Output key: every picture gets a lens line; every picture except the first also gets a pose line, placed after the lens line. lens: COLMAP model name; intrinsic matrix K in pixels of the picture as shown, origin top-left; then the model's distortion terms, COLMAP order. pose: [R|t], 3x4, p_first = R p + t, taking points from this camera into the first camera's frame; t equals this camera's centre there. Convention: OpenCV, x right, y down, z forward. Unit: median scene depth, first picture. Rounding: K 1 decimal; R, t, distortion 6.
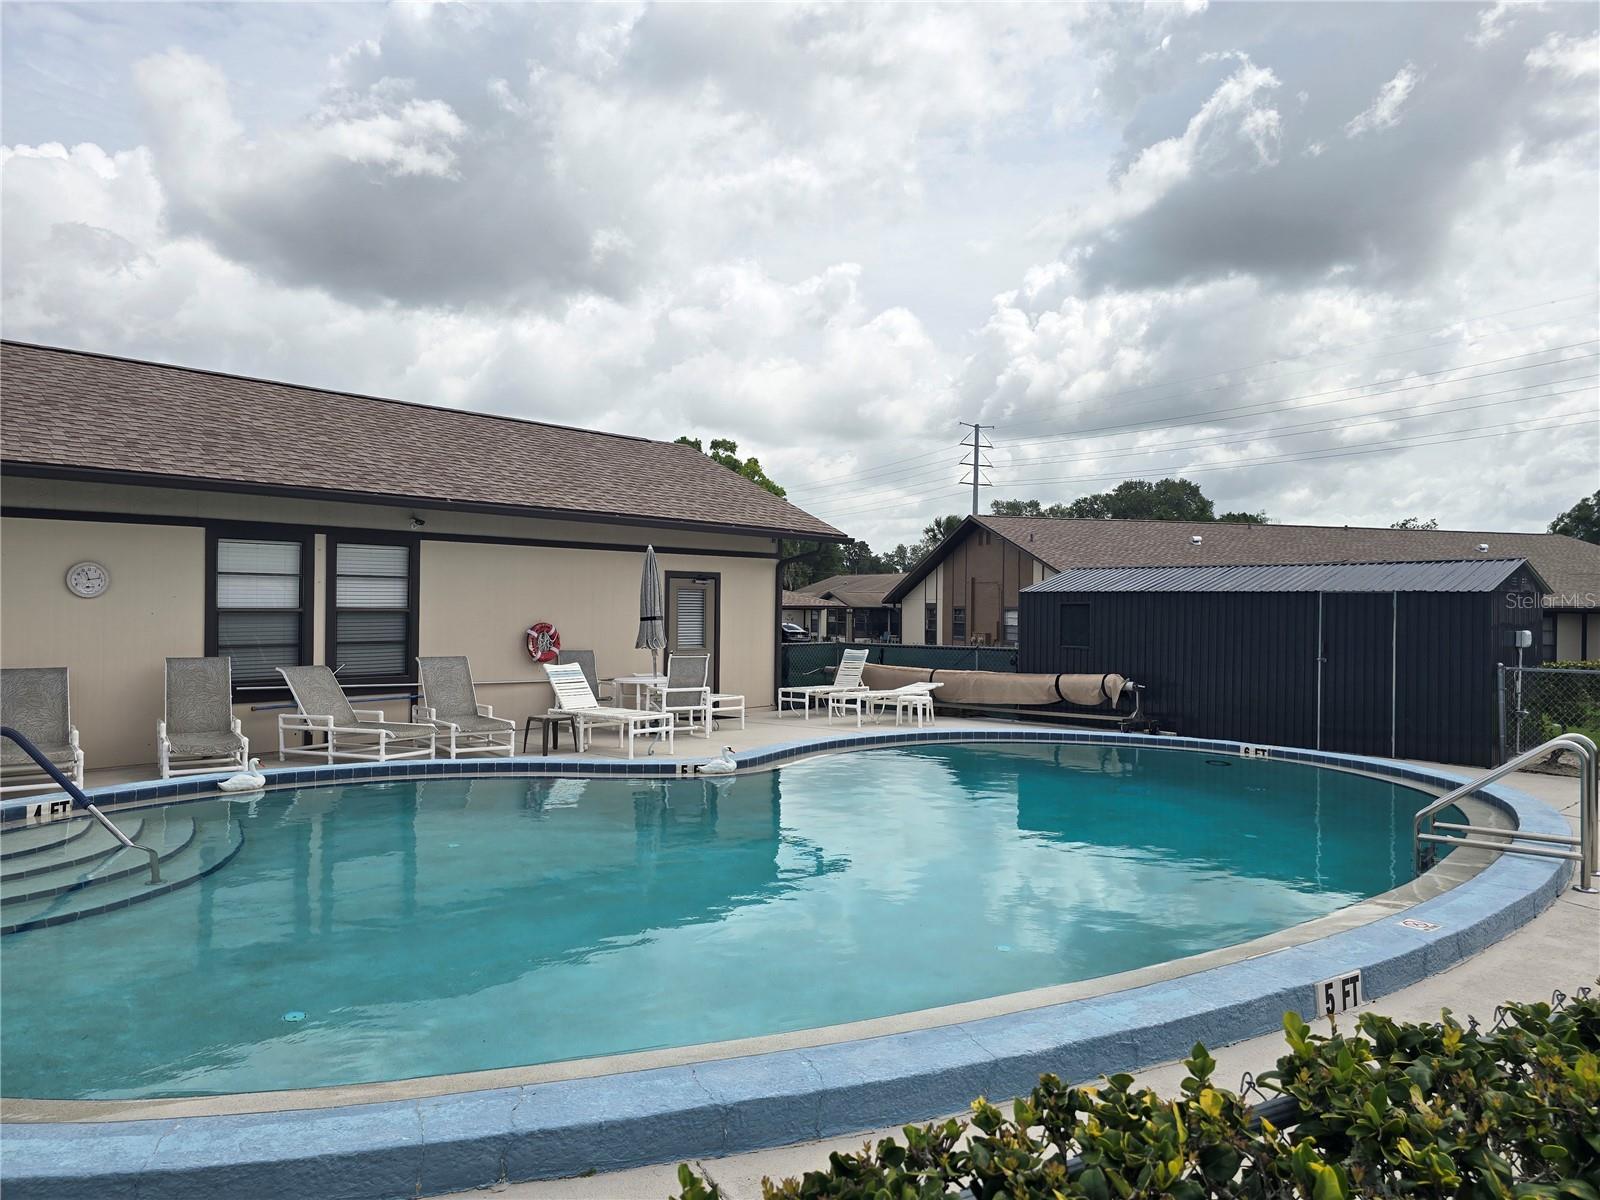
lens RADIAL K [[1056.0, 0, 814.7], [0, 1056.0, 597.9], [0, 0, 1]] dist [0.041173, -0.045608]
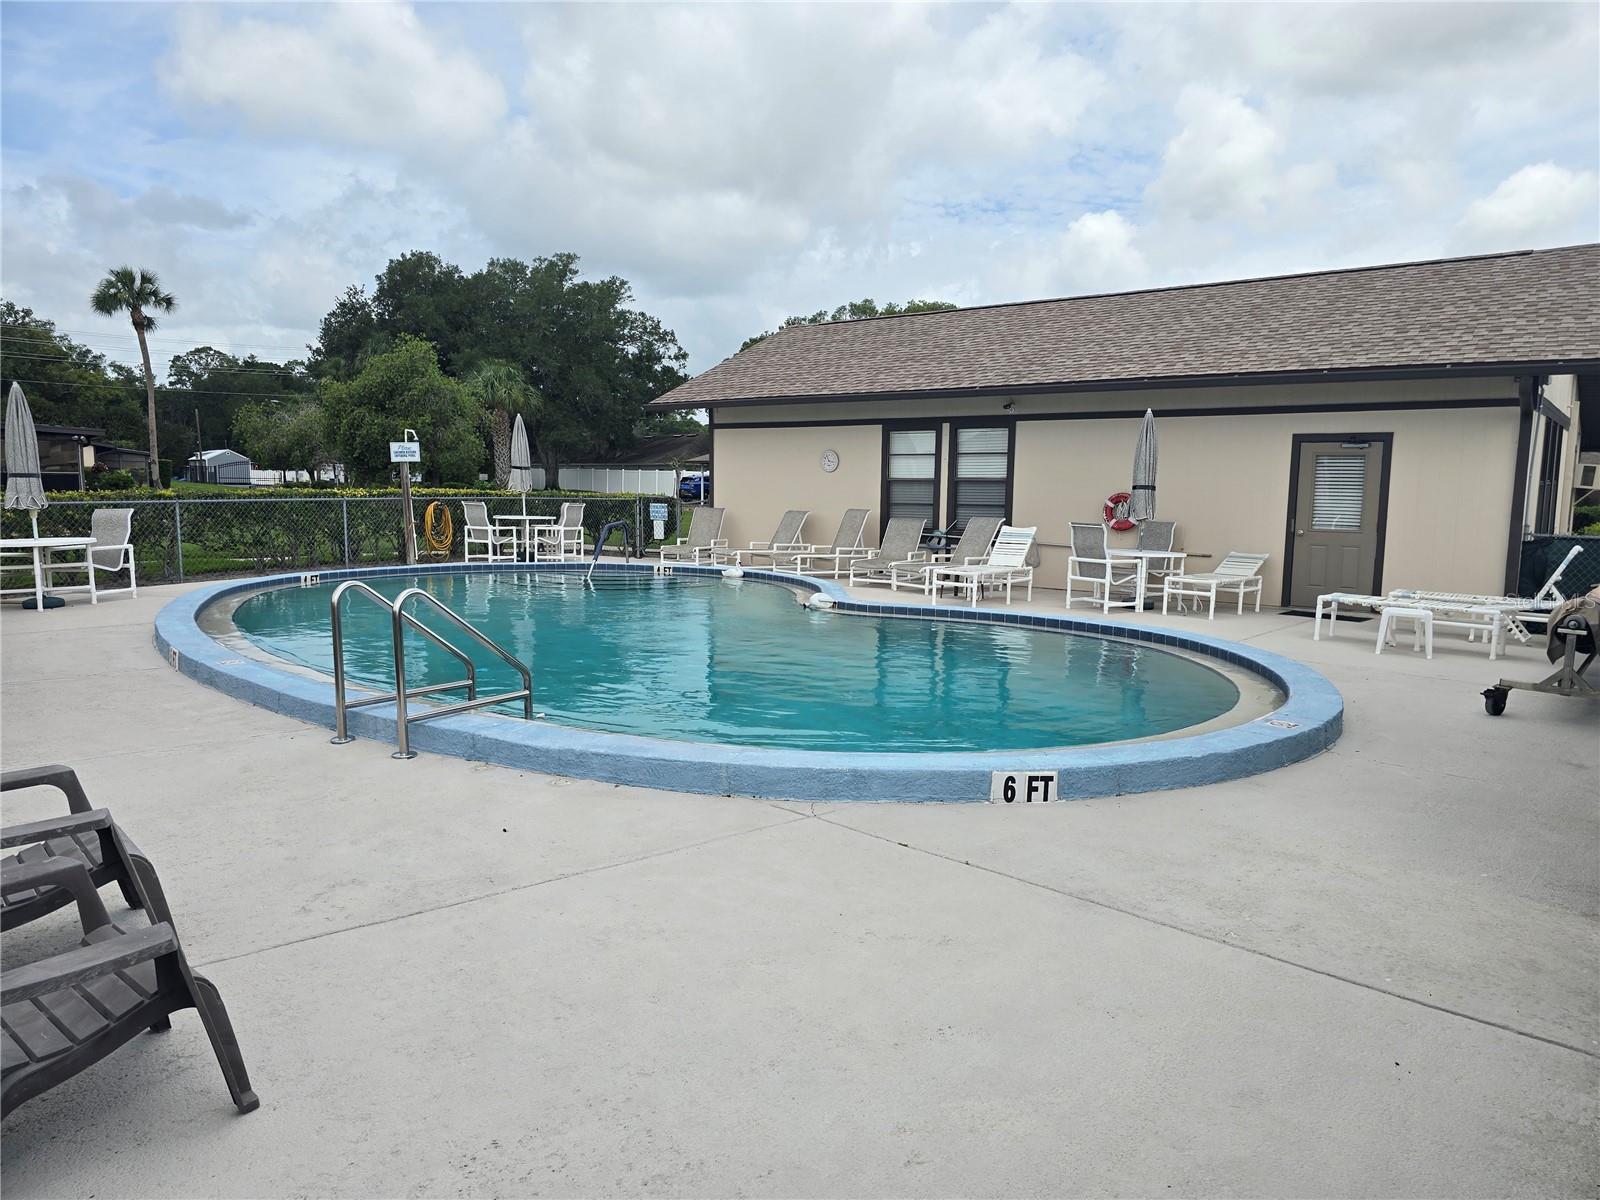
lens RADIAL K [[1056.0, 0, 814.7], [0, 1056.0, 597.9], [0, 0, 1]] dist [0.041173, -0.045608]
pose [[0.073171, 0.100385, -0.992254, 0.868053], [-0.007665, 0.994949, 0.100092, 0.027657], [0.997290, 0.000282, 0.073571, 0.723795]]
